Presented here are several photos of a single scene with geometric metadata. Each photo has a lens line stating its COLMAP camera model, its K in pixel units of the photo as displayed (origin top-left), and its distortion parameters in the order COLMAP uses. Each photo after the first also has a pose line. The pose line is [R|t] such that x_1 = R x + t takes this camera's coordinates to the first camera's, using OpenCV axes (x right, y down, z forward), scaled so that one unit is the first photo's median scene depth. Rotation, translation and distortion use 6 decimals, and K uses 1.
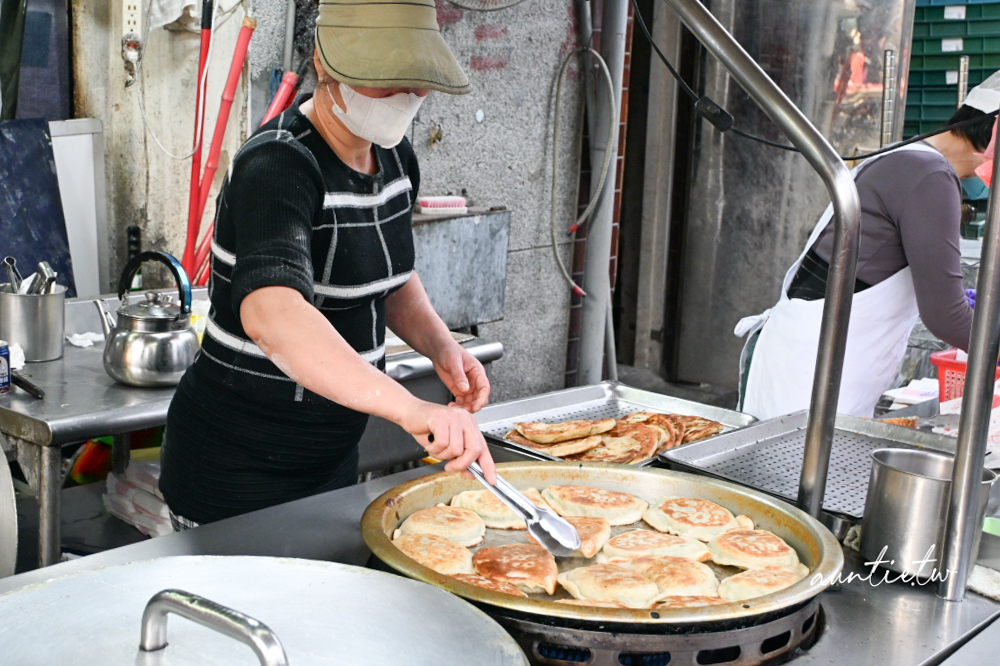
lens RADIAL K [[1466.8, 0, 491.9], [0, 1466.8, 333.6], [0, 0, 1]] dist [0.030542, 0.000000]
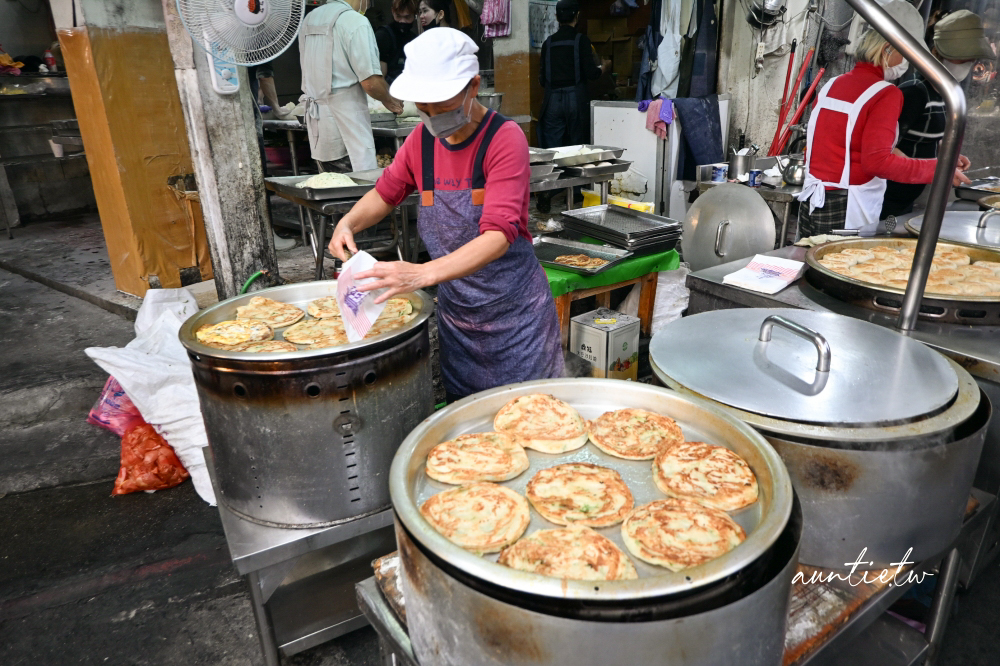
lens RADIAL K [[674.8, 0, 497.4], [0, 674.8, 338.6], [0, 0, 1]] dist [-0.010819, 0.005824]
pose [[0.972443, 0.015271, -0.232641, -0.489891], [0.024582, 0.985575, 0.167446, 0.092871], [0.231842, -0.168550, 0.958040, -0.403737]]
